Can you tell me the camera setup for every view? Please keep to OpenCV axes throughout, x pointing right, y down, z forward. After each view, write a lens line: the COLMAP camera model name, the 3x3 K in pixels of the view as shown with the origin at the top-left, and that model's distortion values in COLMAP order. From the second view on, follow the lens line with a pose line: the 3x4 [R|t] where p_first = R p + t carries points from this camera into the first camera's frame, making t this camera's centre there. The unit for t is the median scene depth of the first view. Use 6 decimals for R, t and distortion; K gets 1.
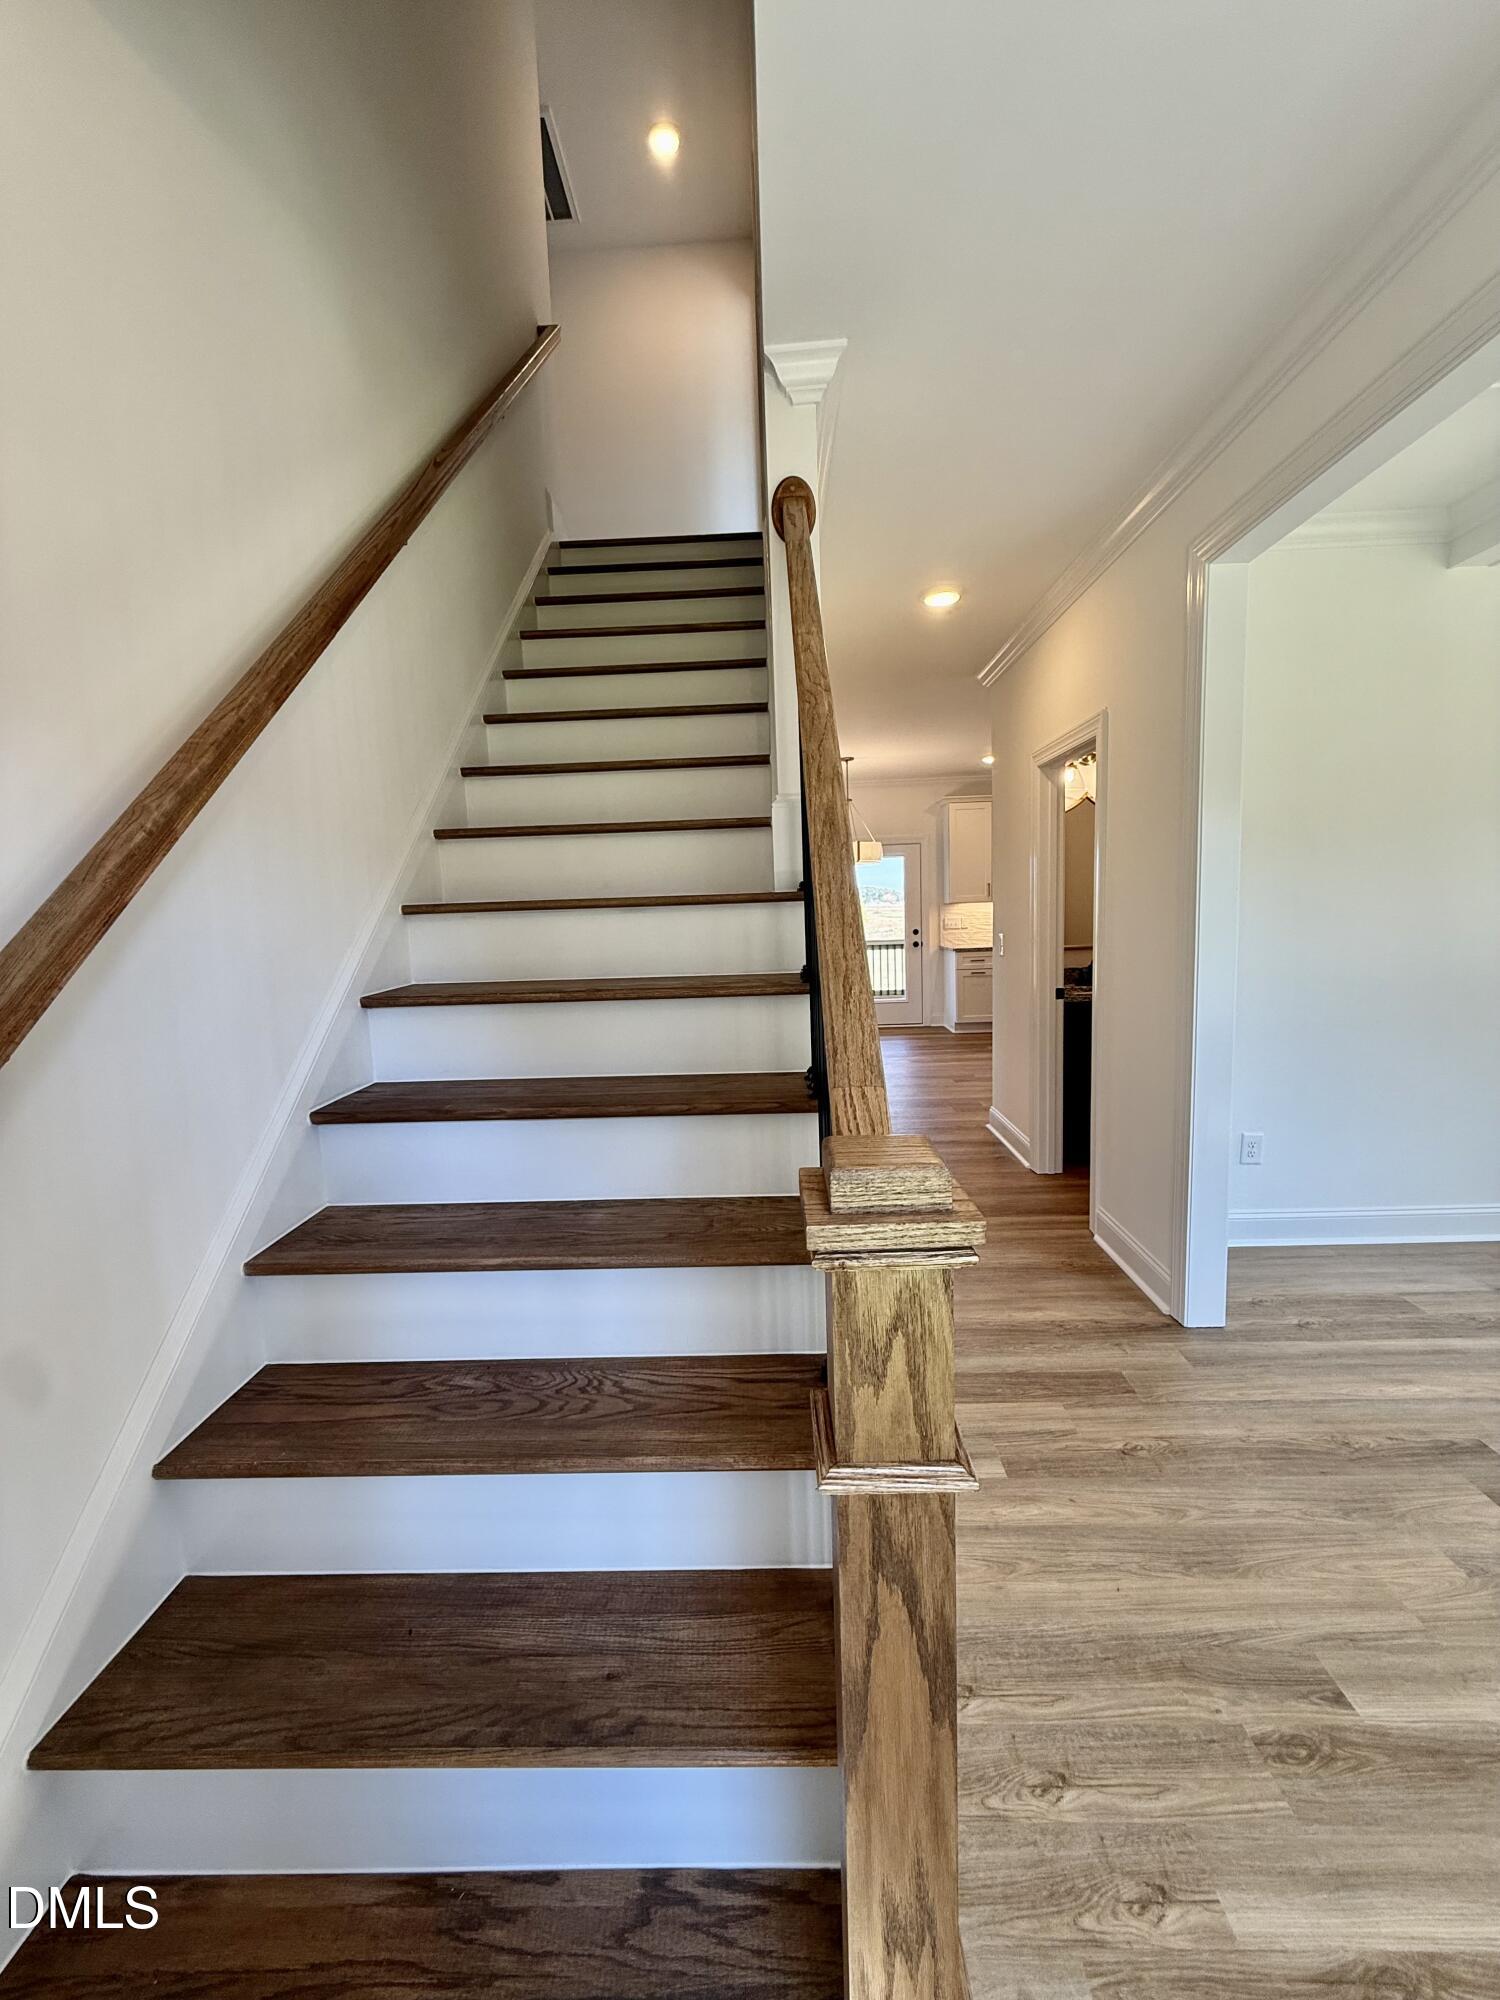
lens RADIAL K [[796.1, 0, 748.0], [0, 796.1, 996.8], [0, 0, 1]] dist [0.000118, -0.000156]
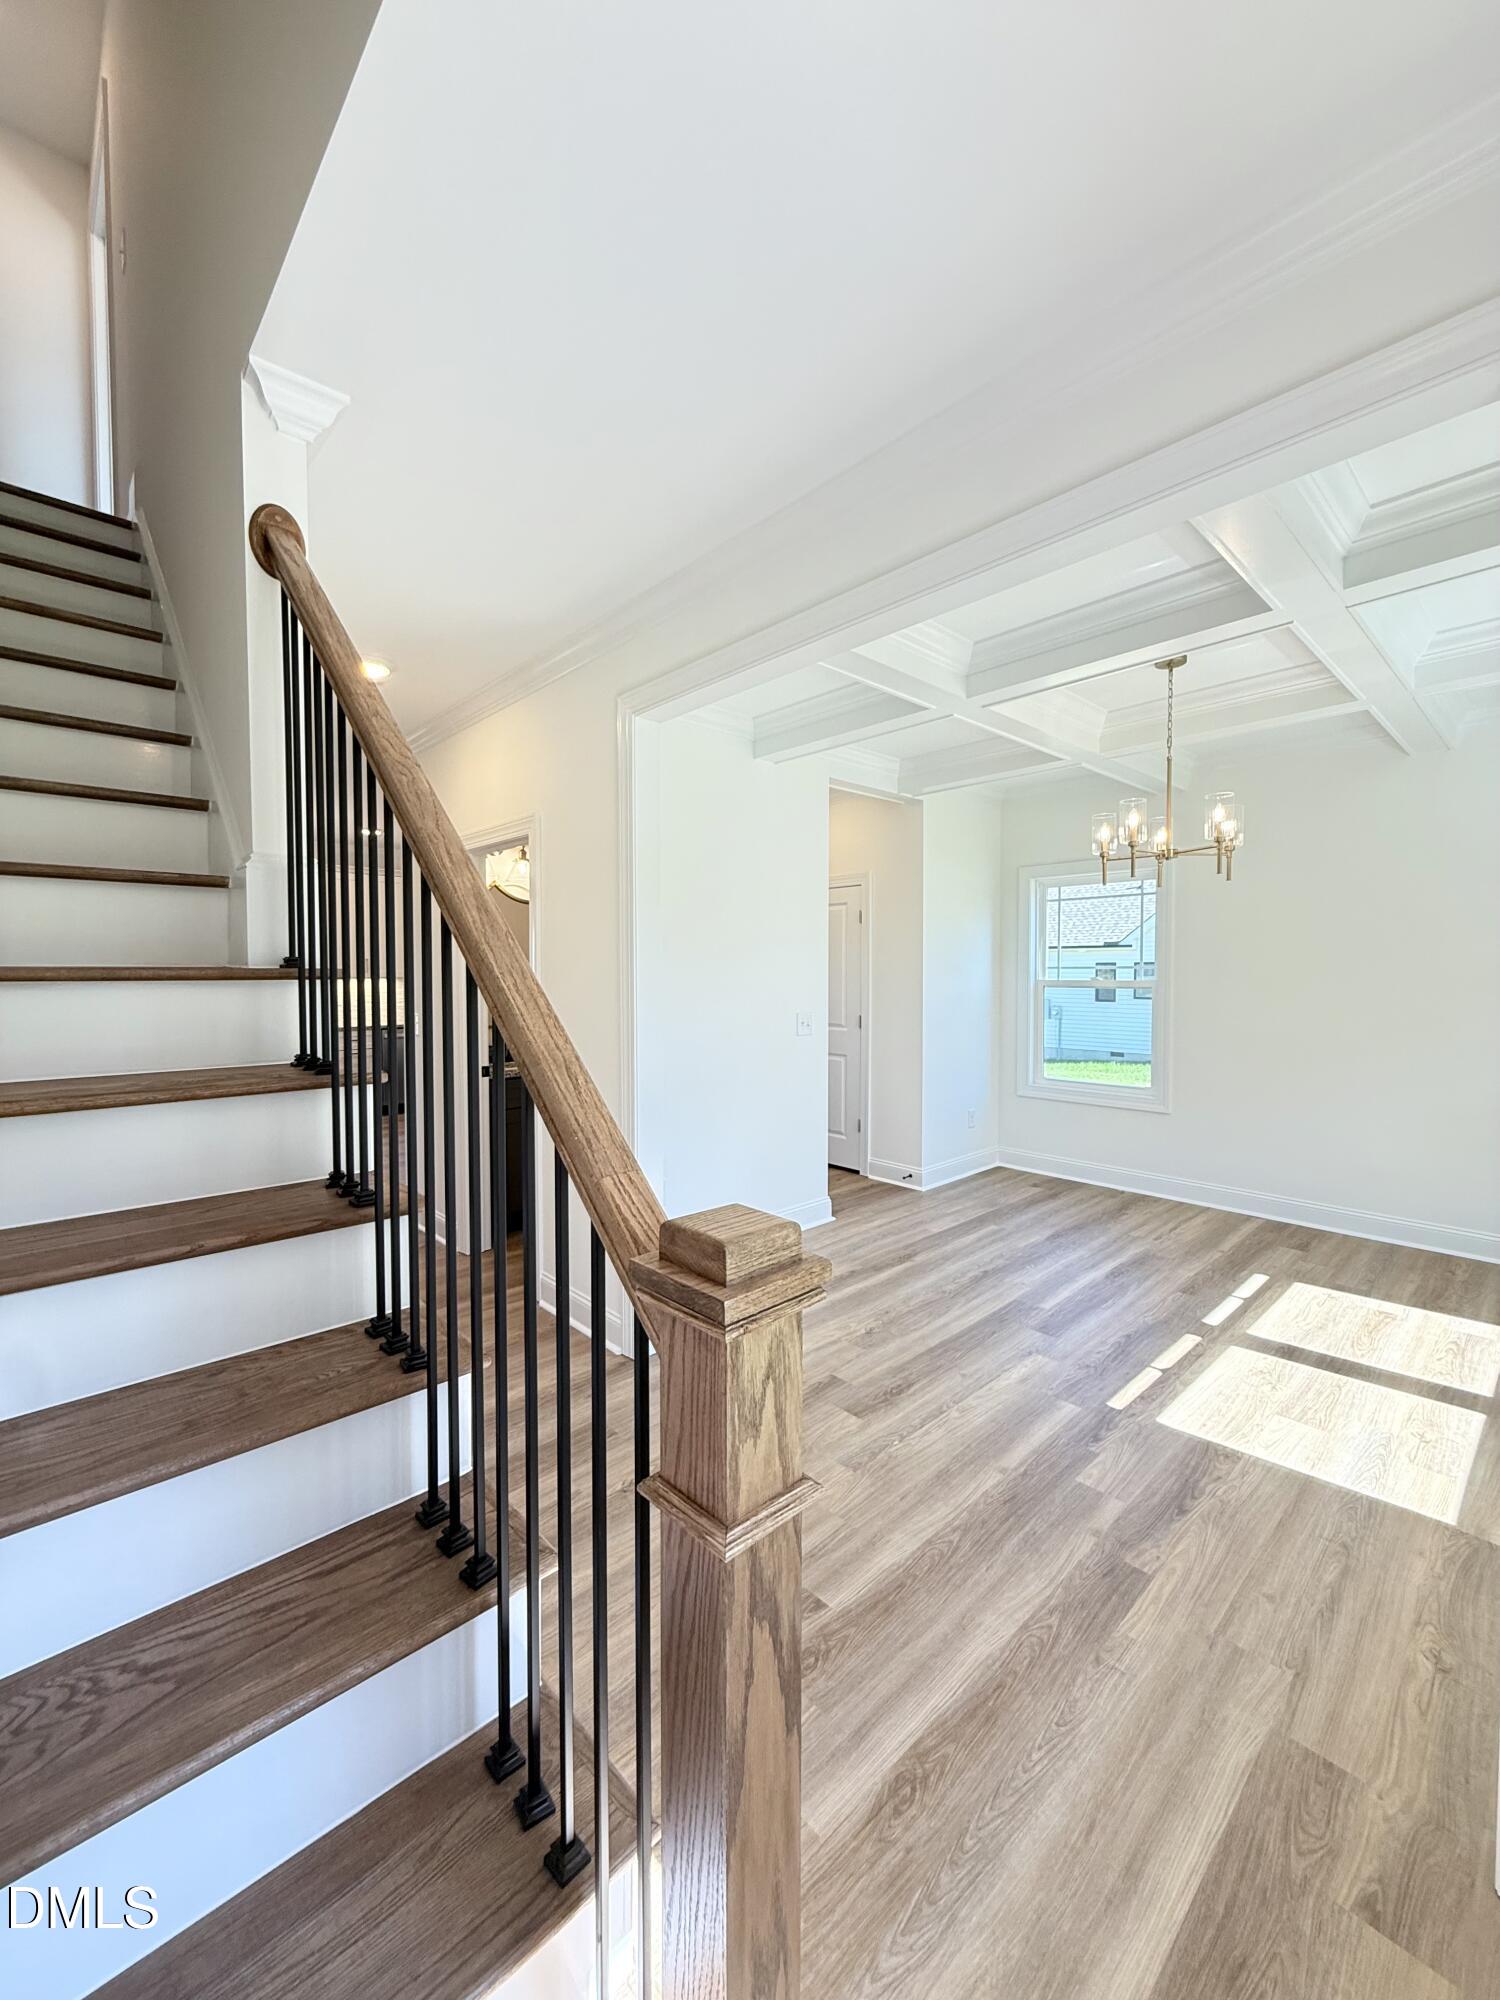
lens RADIAL K [[798.6, 0, 747.8], [0, 798.6, 996.4], [0, 0, 1]] dist [-0.000779, -0.000273]
pose [[0.710297, 0.012424, 0.703793, -0.206704], [0.055255, 0.995775, -0.073344, -0.013386], [-0.701730, 0.090984, 0.706609, 0.053622]]
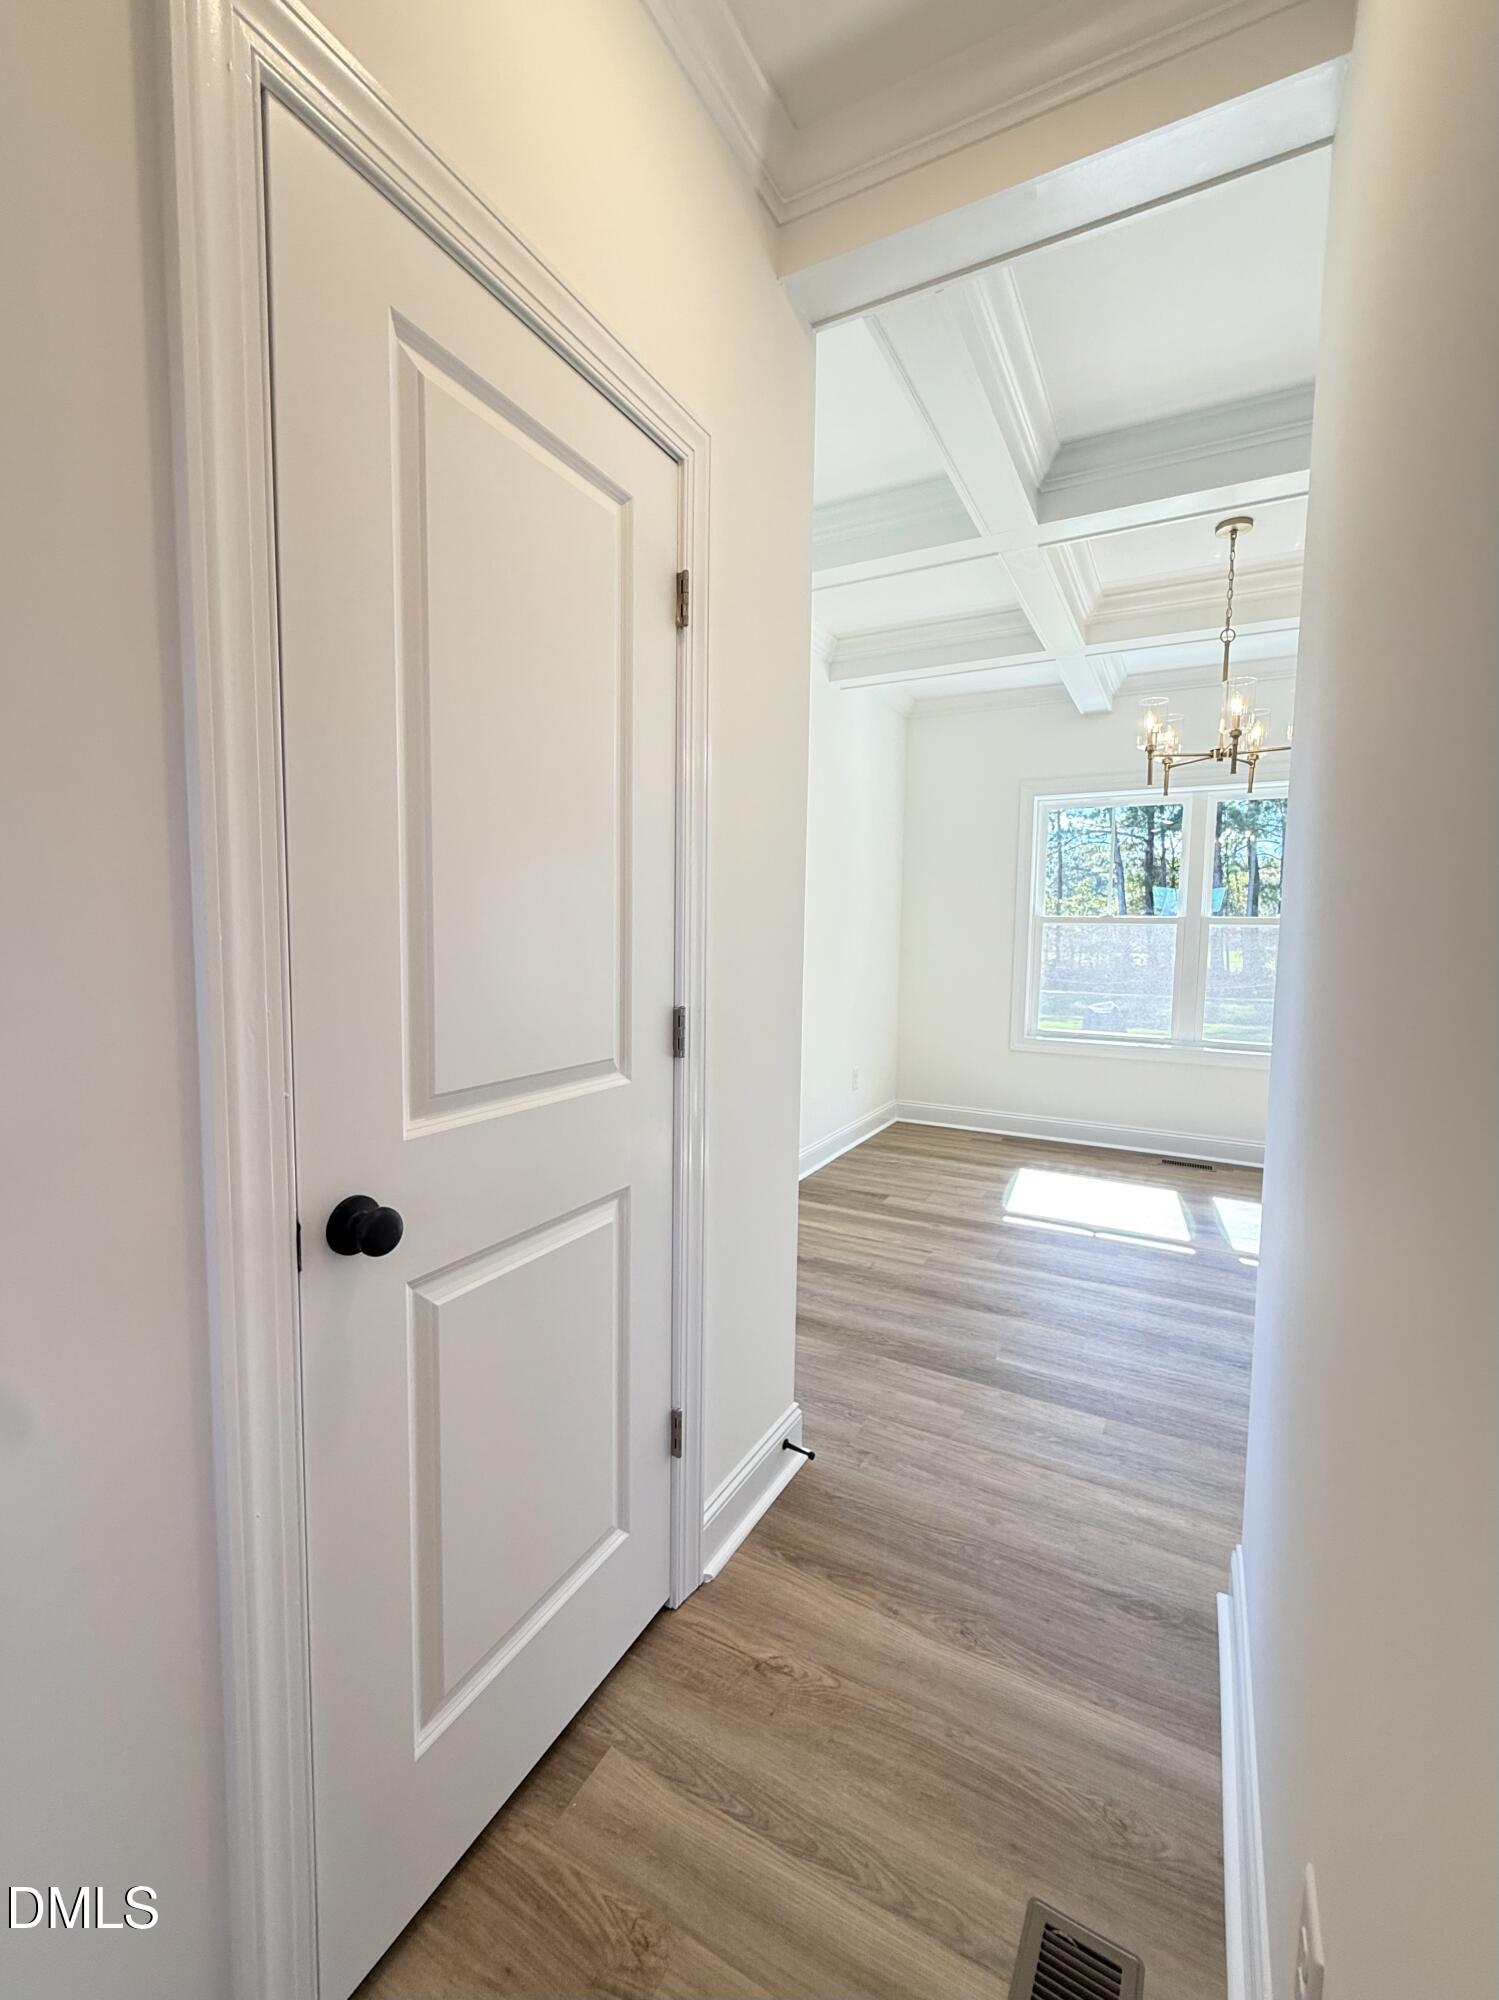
lens RADIAL K [[824.9, 0, 749.9], [0, 824.9, 996.3], [0, 0, 1]] dist [-0.000777, 0.000141]
pose [[-0.892372, -0.014341, 0.451073, 1.837944], [0.066553, 0.984385, 0.162960, -0.276672], [-0.446367, 0.175441, -0.877483, 2.583665]]
